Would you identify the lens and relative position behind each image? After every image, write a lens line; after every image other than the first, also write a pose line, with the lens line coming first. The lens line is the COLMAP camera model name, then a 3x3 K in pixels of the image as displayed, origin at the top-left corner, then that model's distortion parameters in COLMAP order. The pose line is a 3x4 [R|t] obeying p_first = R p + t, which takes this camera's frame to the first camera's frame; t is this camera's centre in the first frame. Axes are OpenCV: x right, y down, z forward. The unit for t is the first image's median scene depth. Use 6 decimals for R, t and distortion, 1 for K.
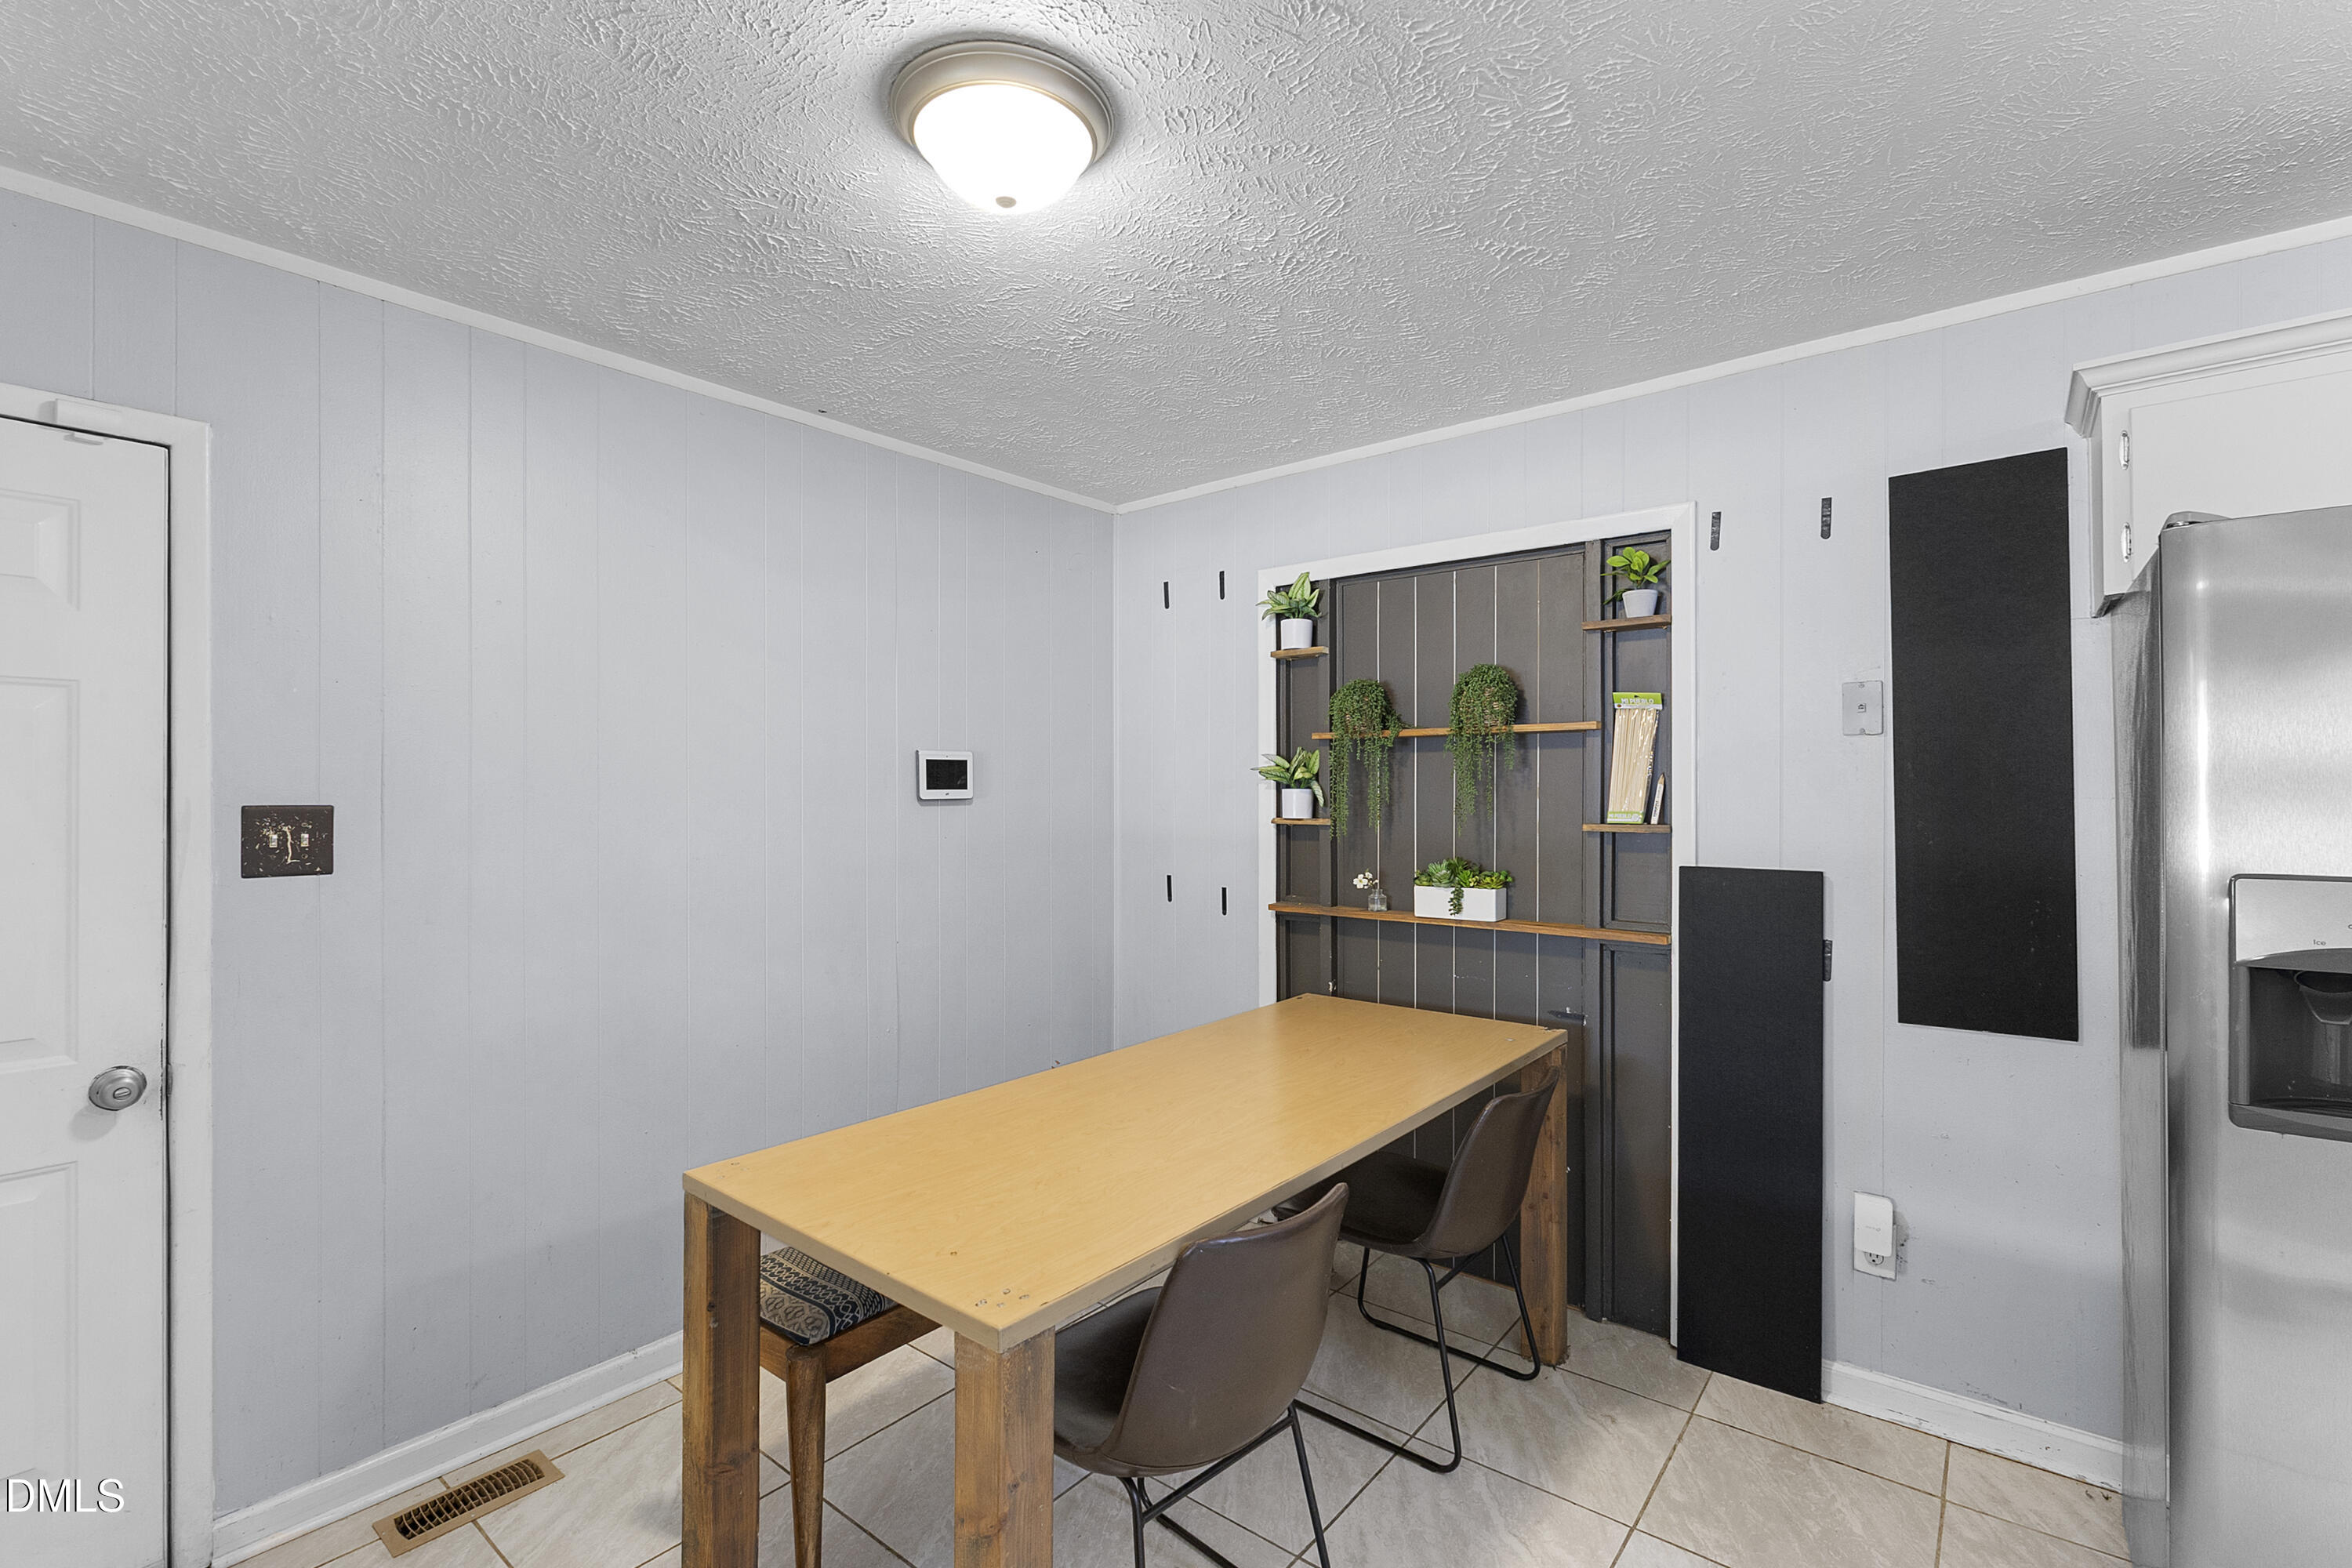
lens RADIAL K [[1056.7, 0, 1182.0], [0, 1056.7, 784.4], [0, 0, 1]] dist [-0.002176, -0.000596]
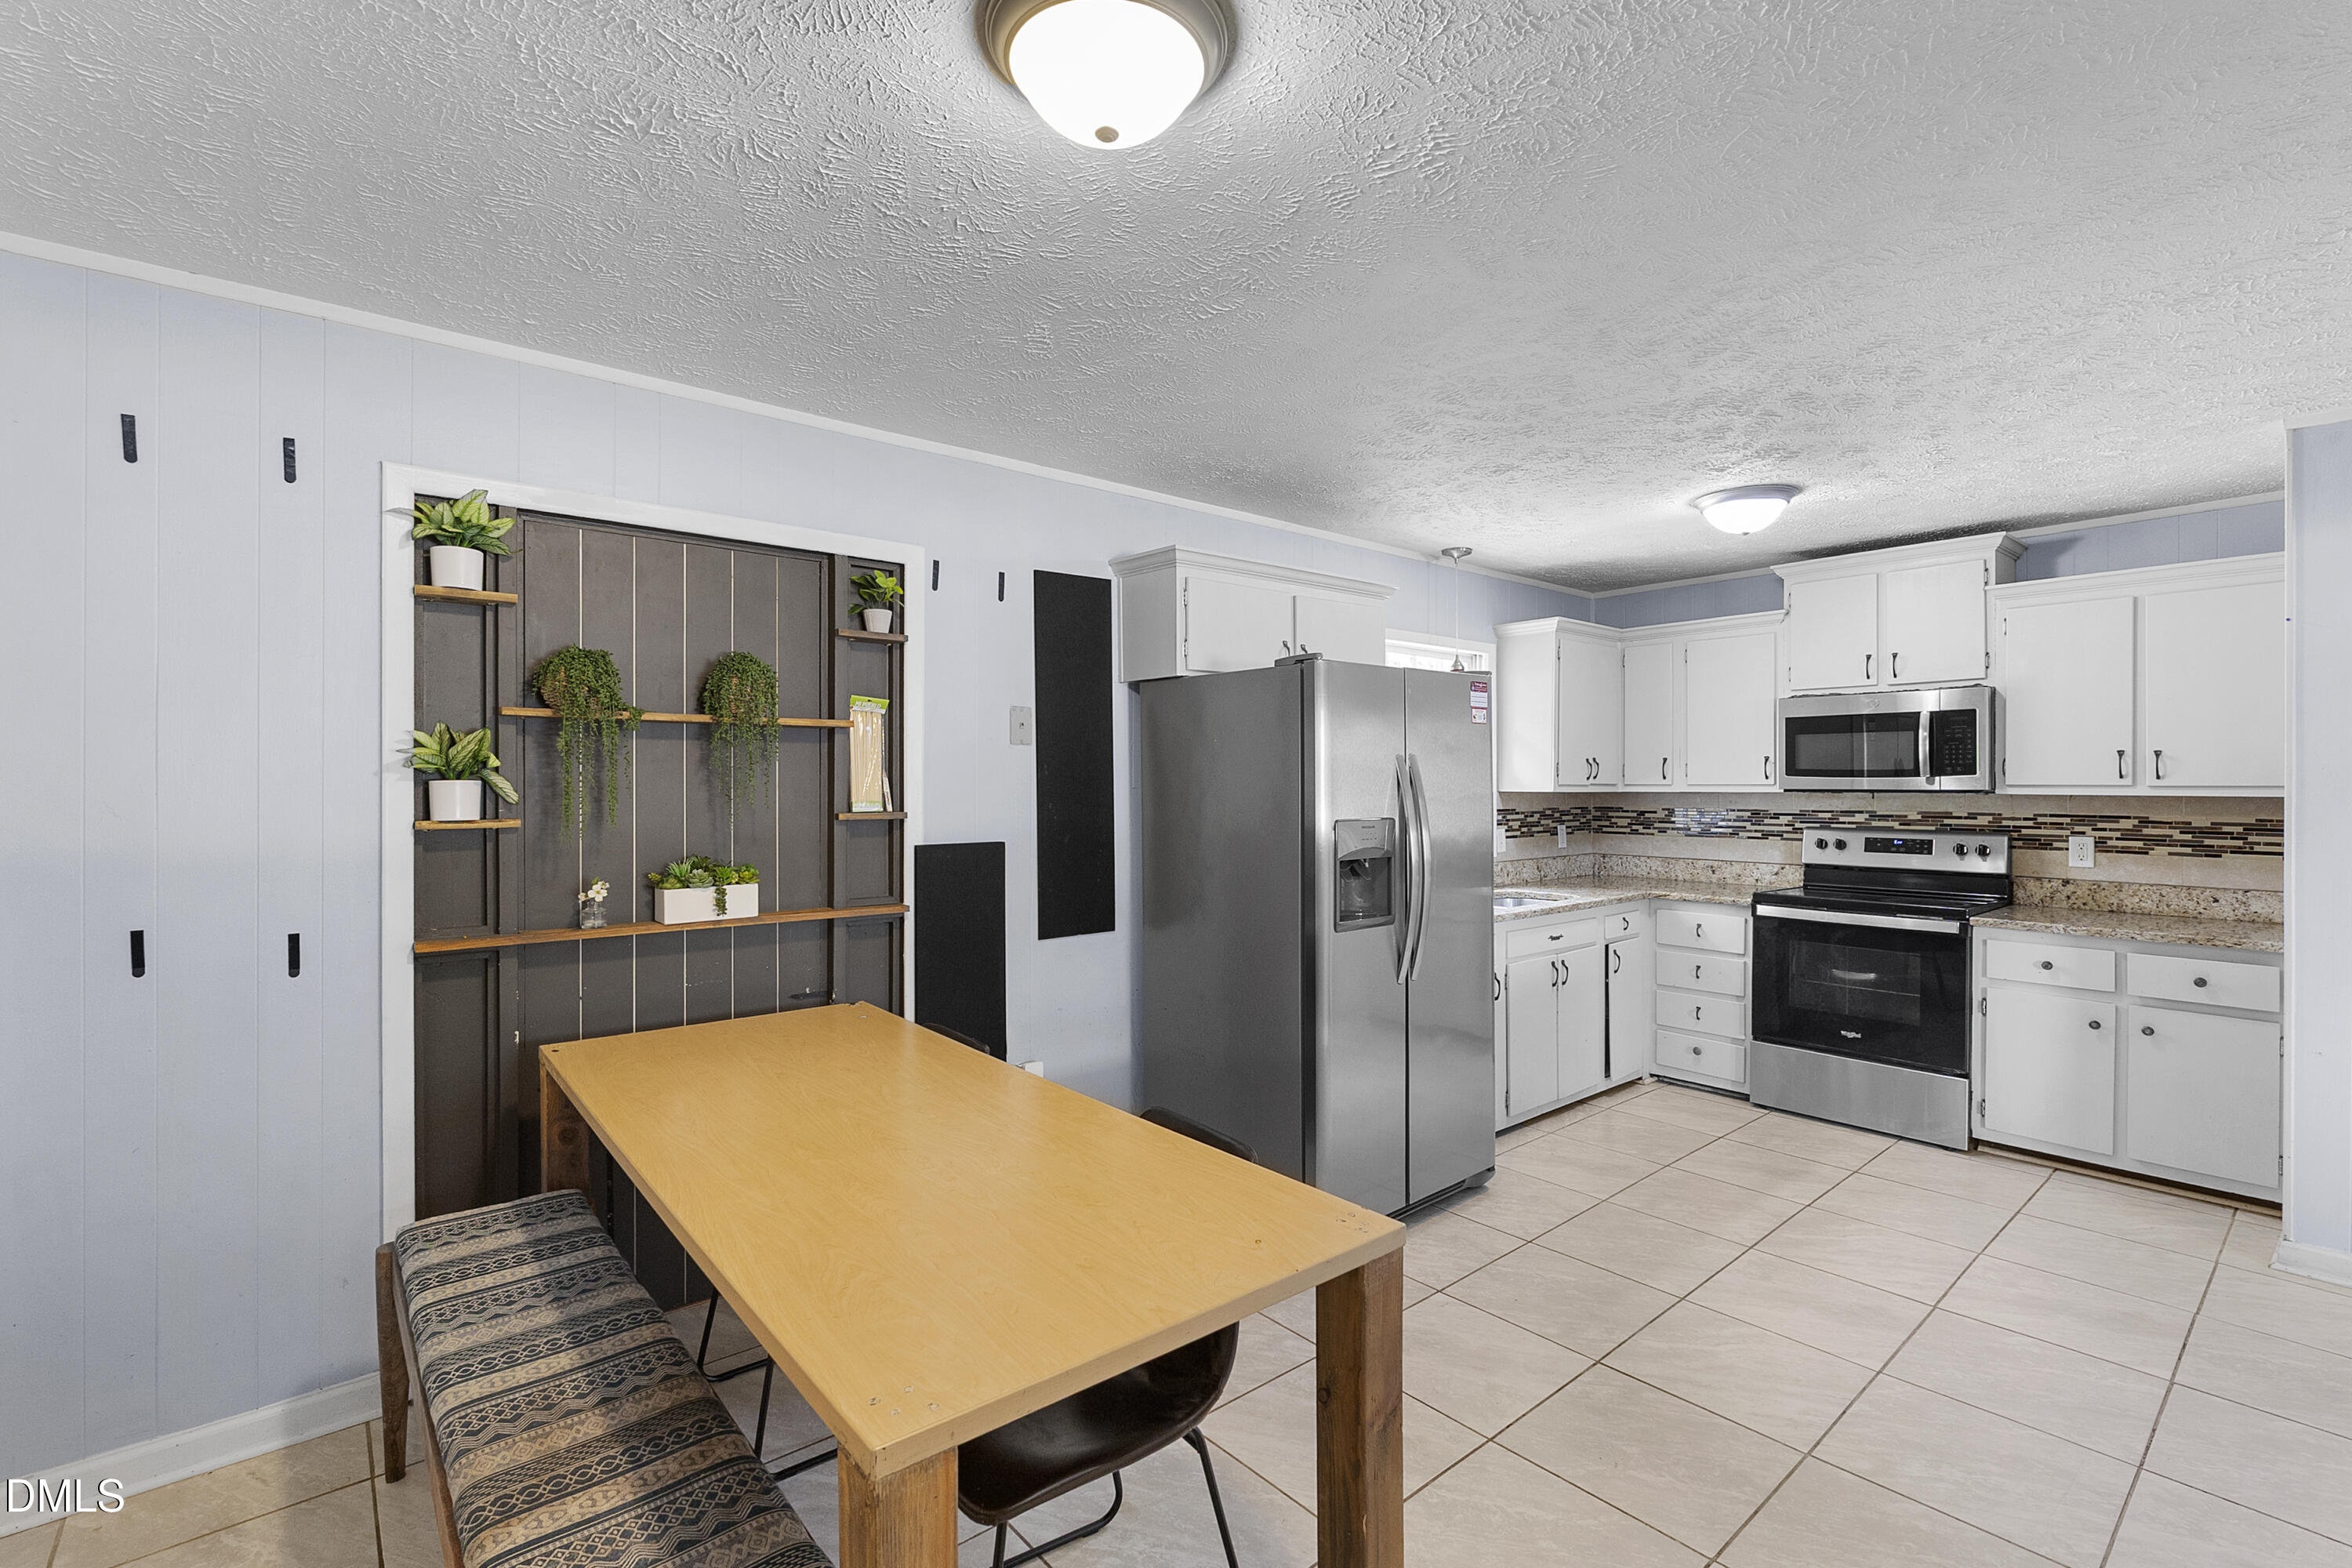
lens RADIAL K [[1041.8, 0, 1176.0], [0, 1041.8, 784.0], [0, 0, 1]] dist [-0.004322, 0.000459]
pose [[0.189817, 0.004392, 0.981810, -0.578053], [-0.002038, 0.999990, -0.004079, 0.010117], [-0.981817, -0.001226, 0.189824, 0.433782]]
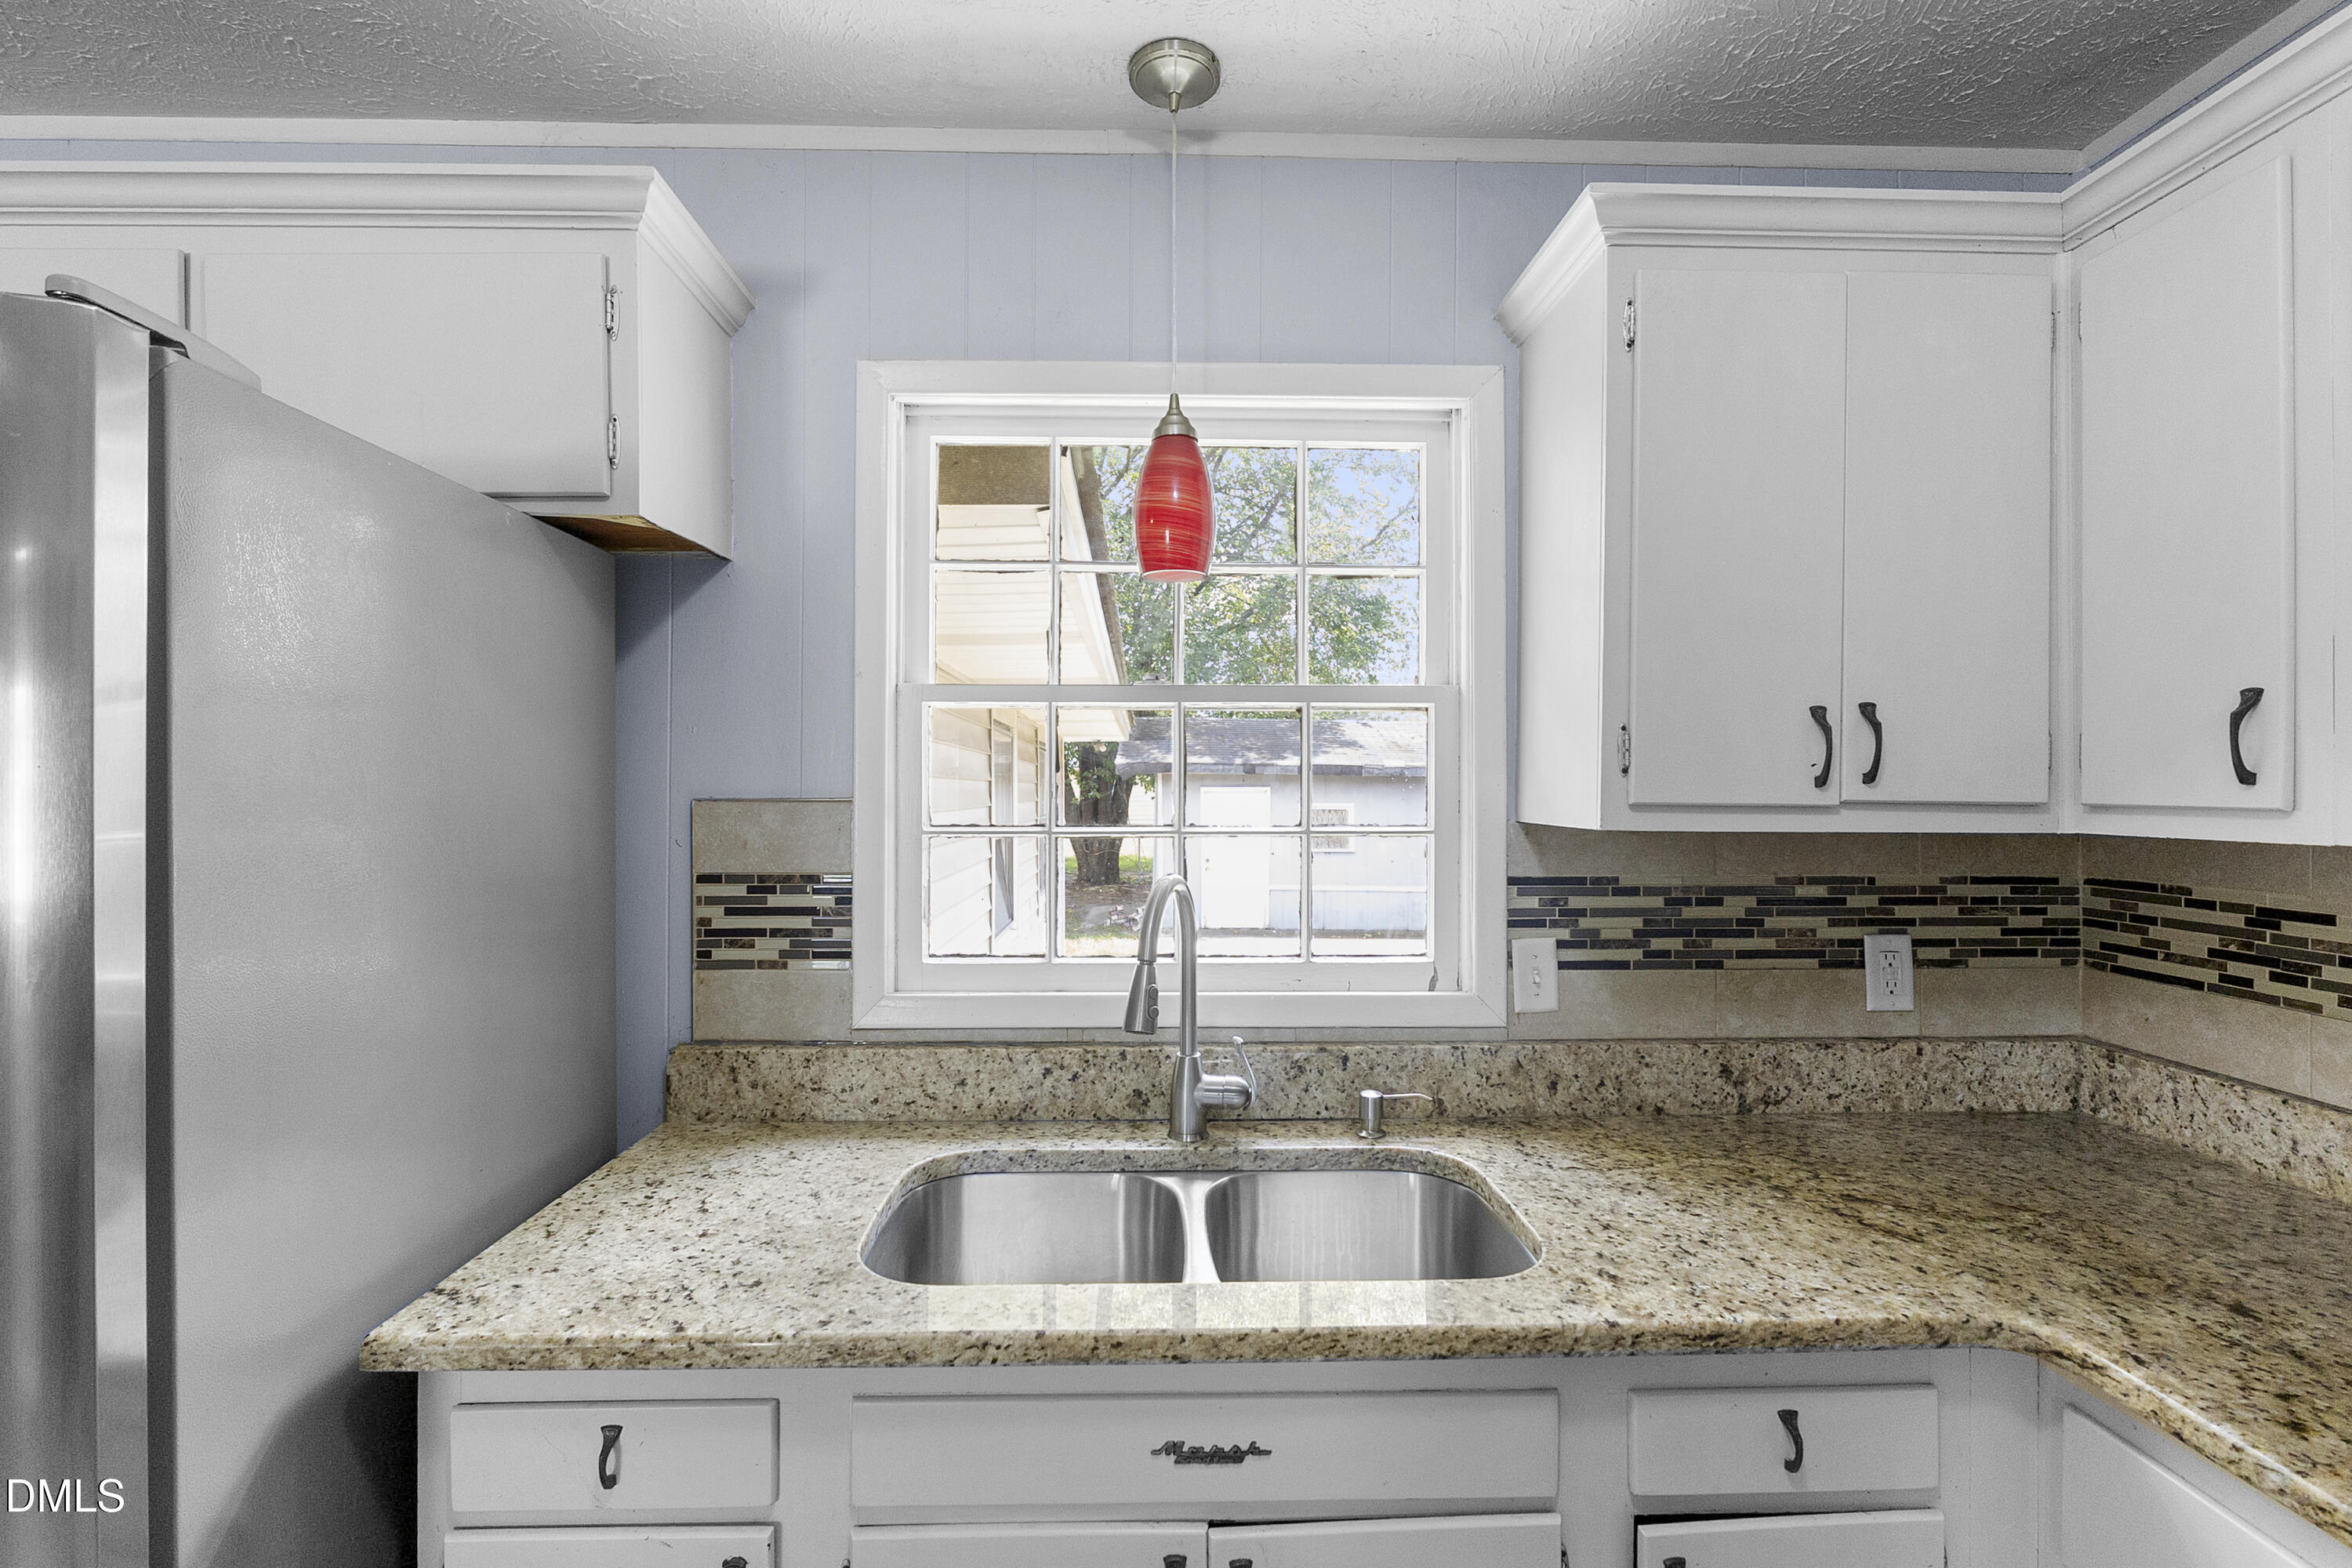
lens RADIAL K [[1039.6, 0, 1176.0], [0, 1039.6, 784.0], [0, 0, 1]] dist [-0.002018, -0.000410]
pose [[0.758985, 0.007797, 0.651061, 0.746868], [-0.008008, 0.999964, -0.002640, -0.003103], [-0.651058, -0.003210, 0.759021, -0.074903]]
